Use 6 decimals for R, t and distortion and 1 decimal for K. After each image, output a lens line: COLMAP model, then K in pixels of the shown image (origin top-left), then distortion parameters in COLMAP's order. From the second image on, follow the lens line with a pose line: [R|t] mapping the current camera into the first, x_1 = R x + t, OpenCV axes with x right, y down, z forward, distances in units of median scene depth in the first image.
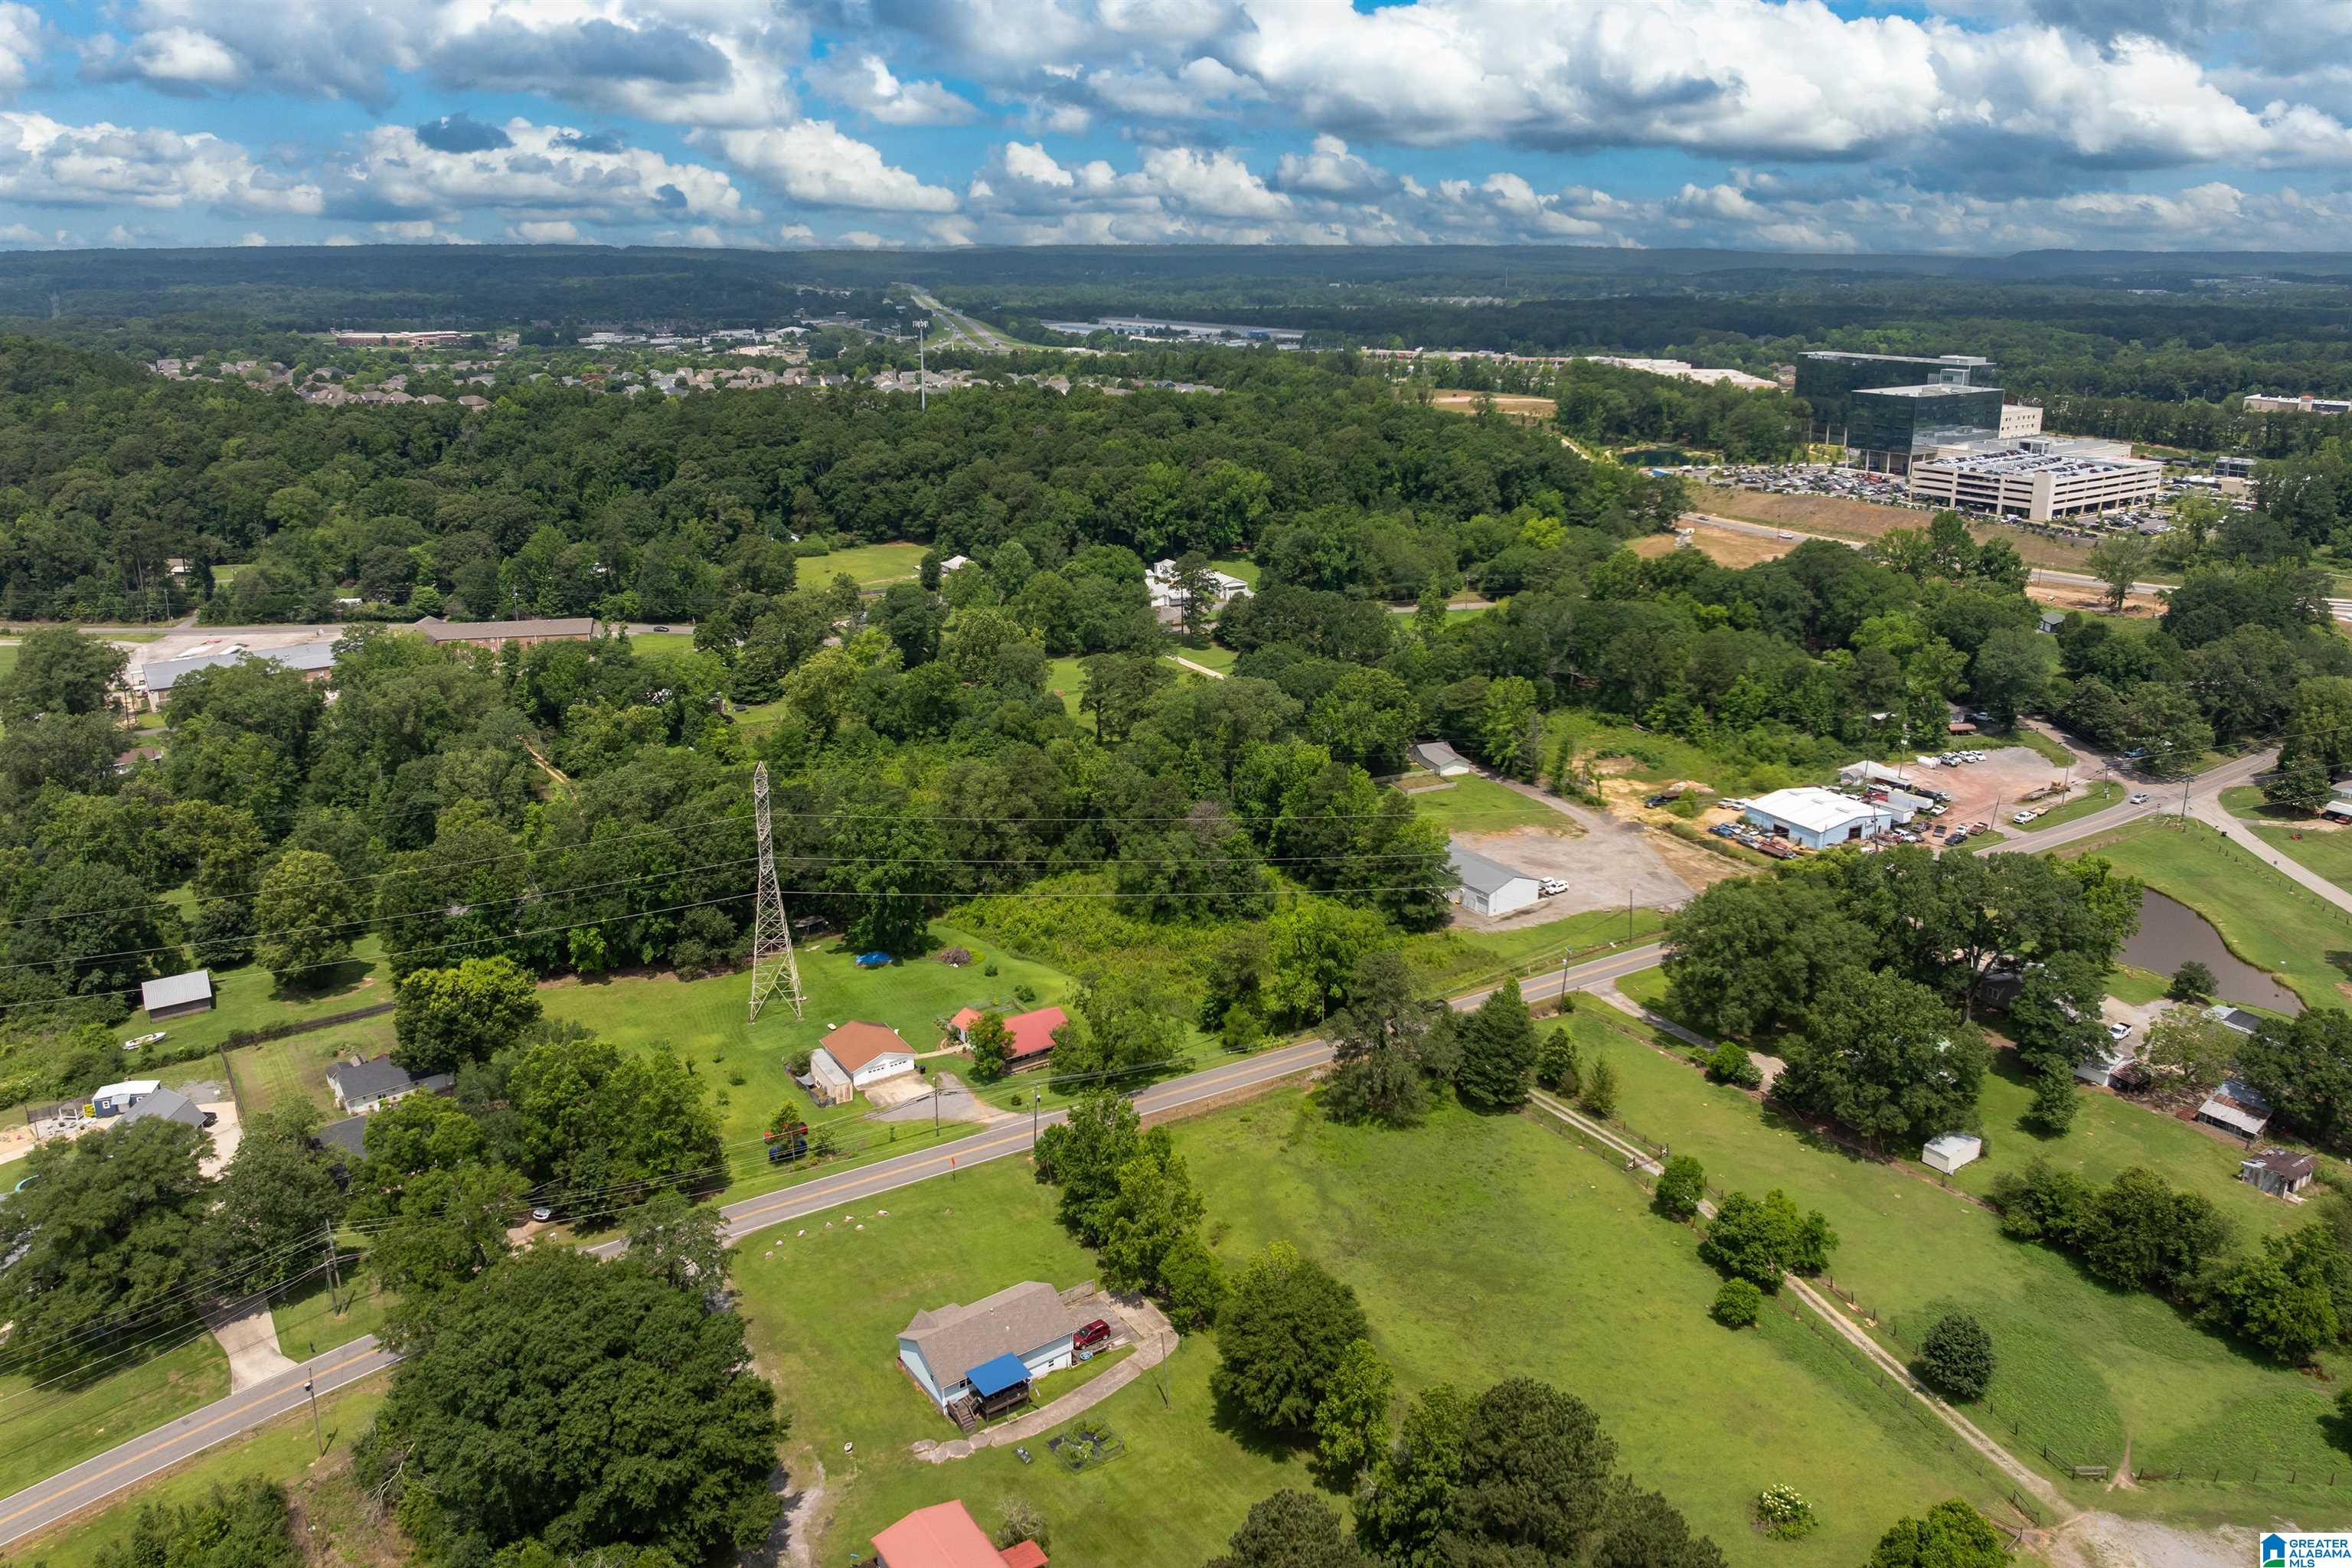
lens RADIAL K [[1635.9, 0, 1187.2], [0, 1635.9, 727.8], [0, 0, 1]] dist [-0.023369, -0.027517]
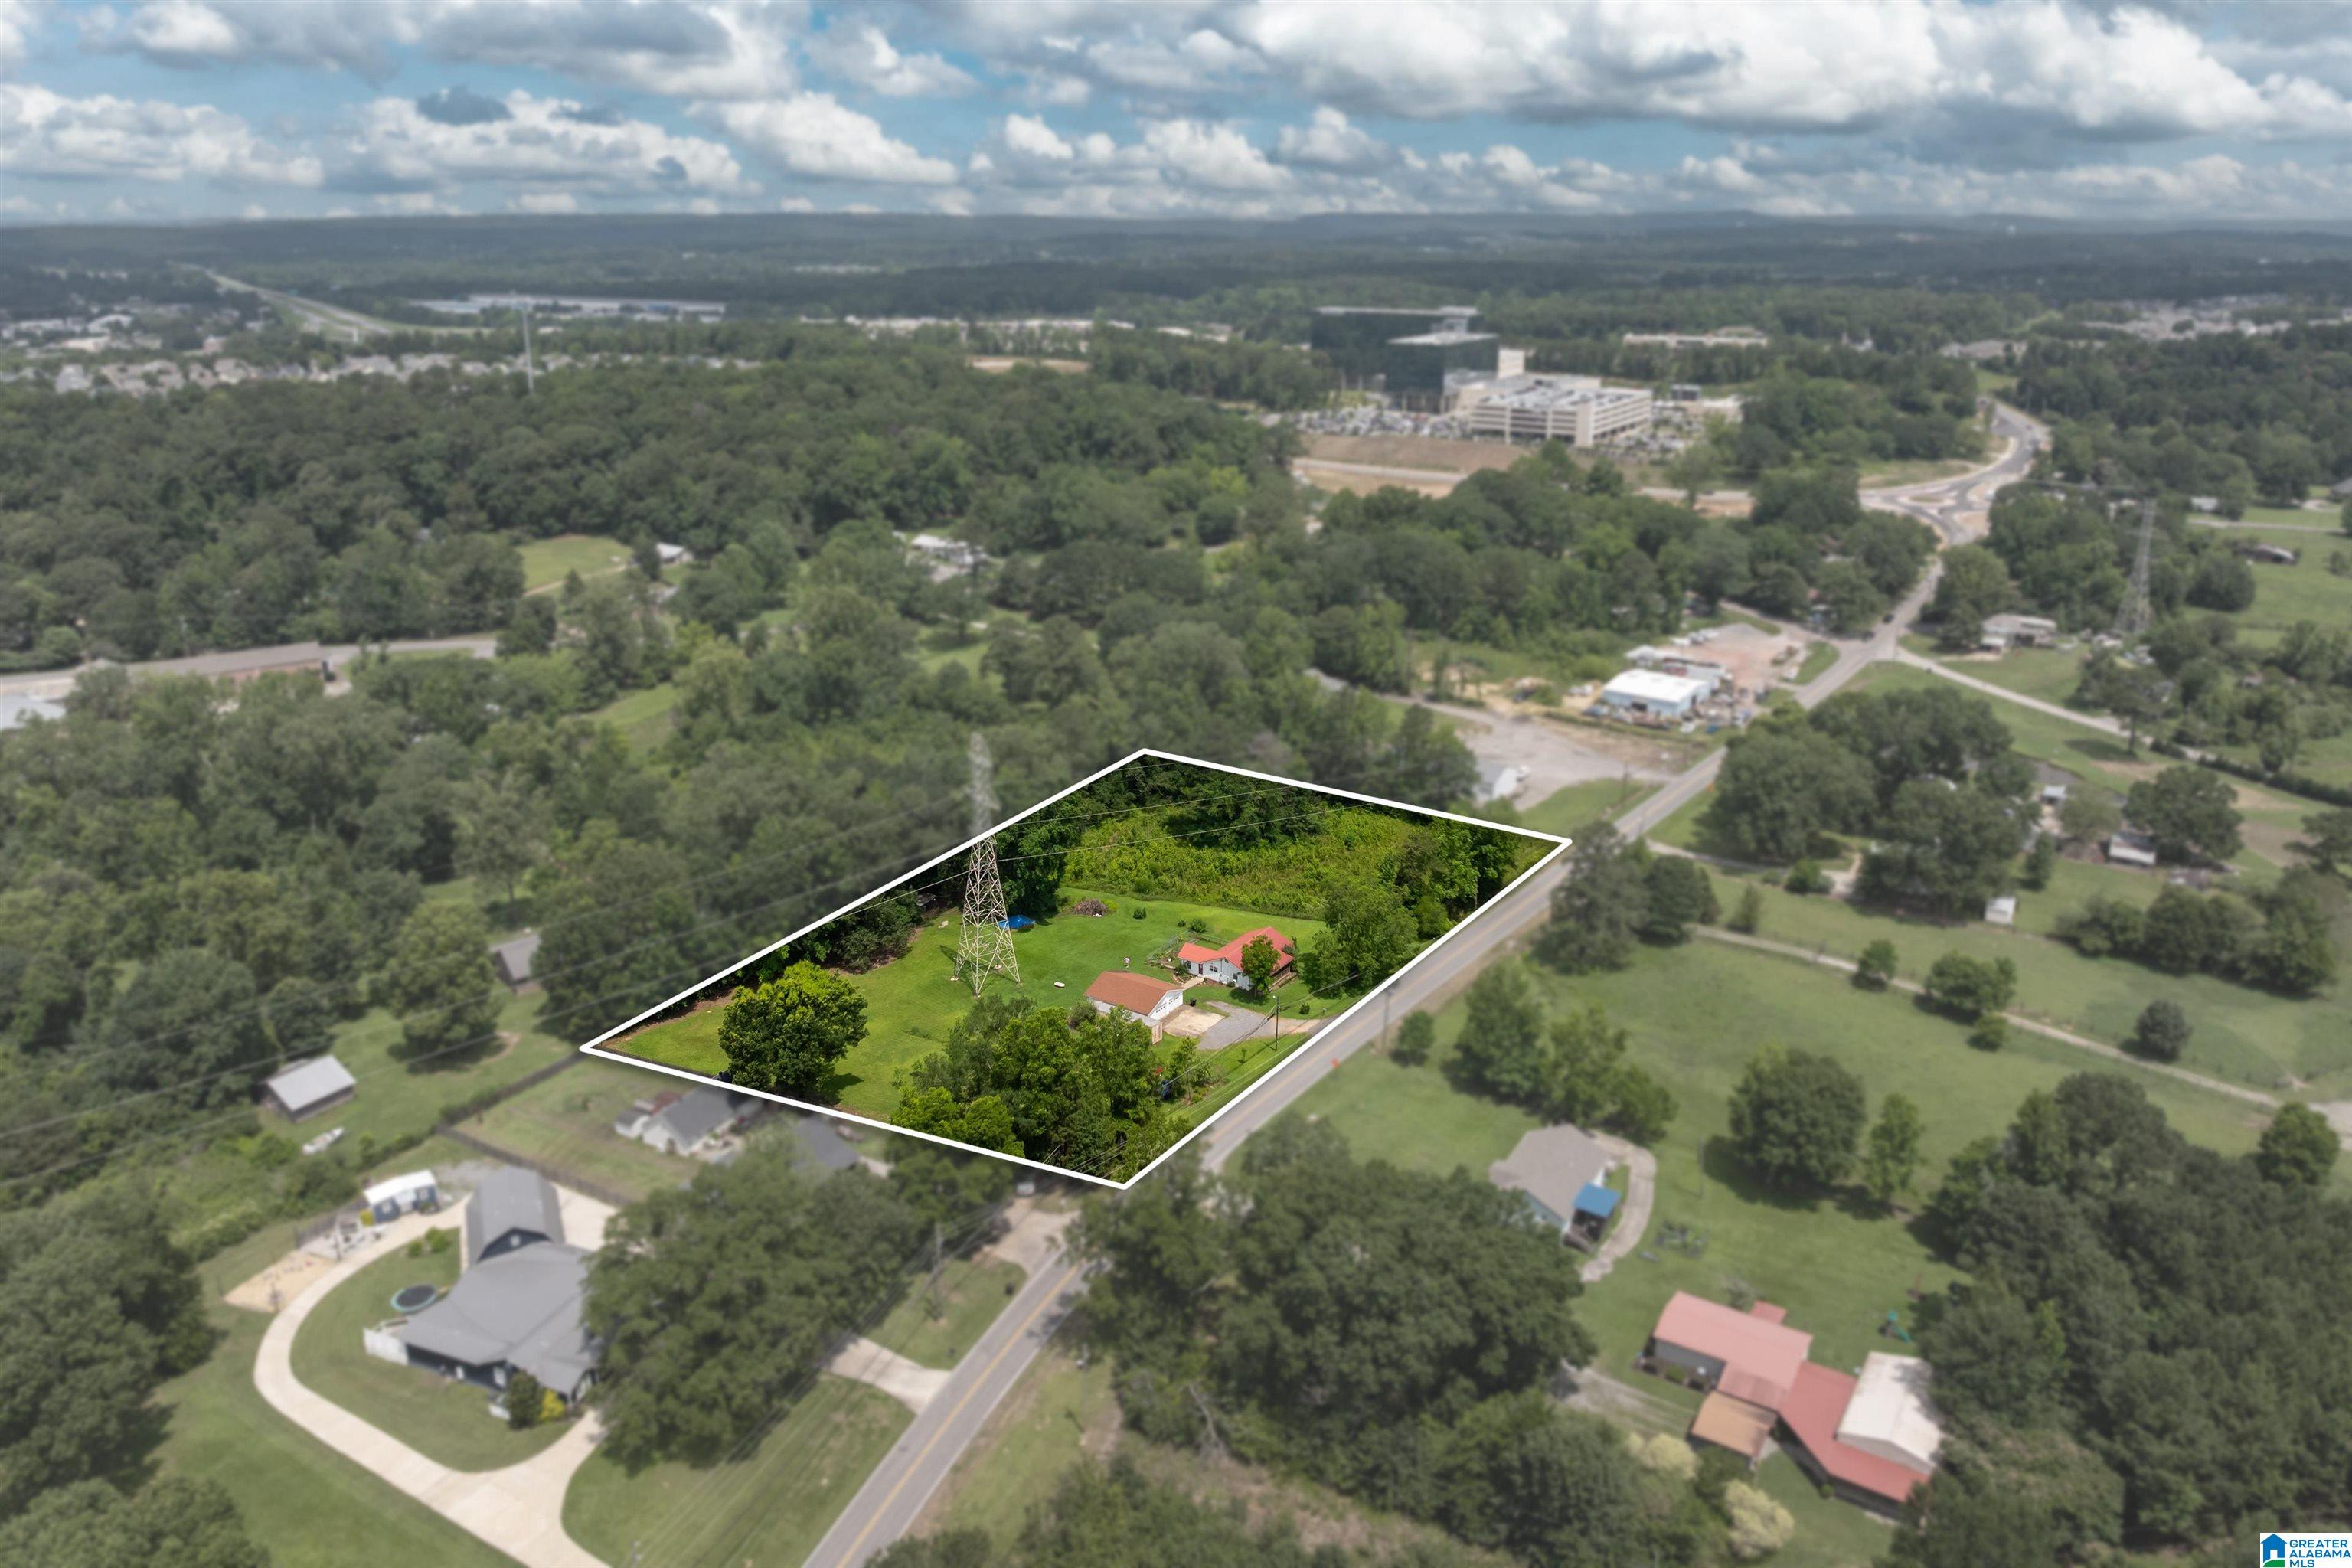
lens RADIAL K [[1647.1, 0, 1187.7], [0, 1647.1, 703.4], [0, 0, 1]] dist [-0.035978, -0.002241]
pose [[0.919577, -0.112266, 0.376529, -0.364031], [0.111070, 0.993499, 0.024962, -0.005275], [-0.376883, 0.018866, 0.926069, 0.013972]]
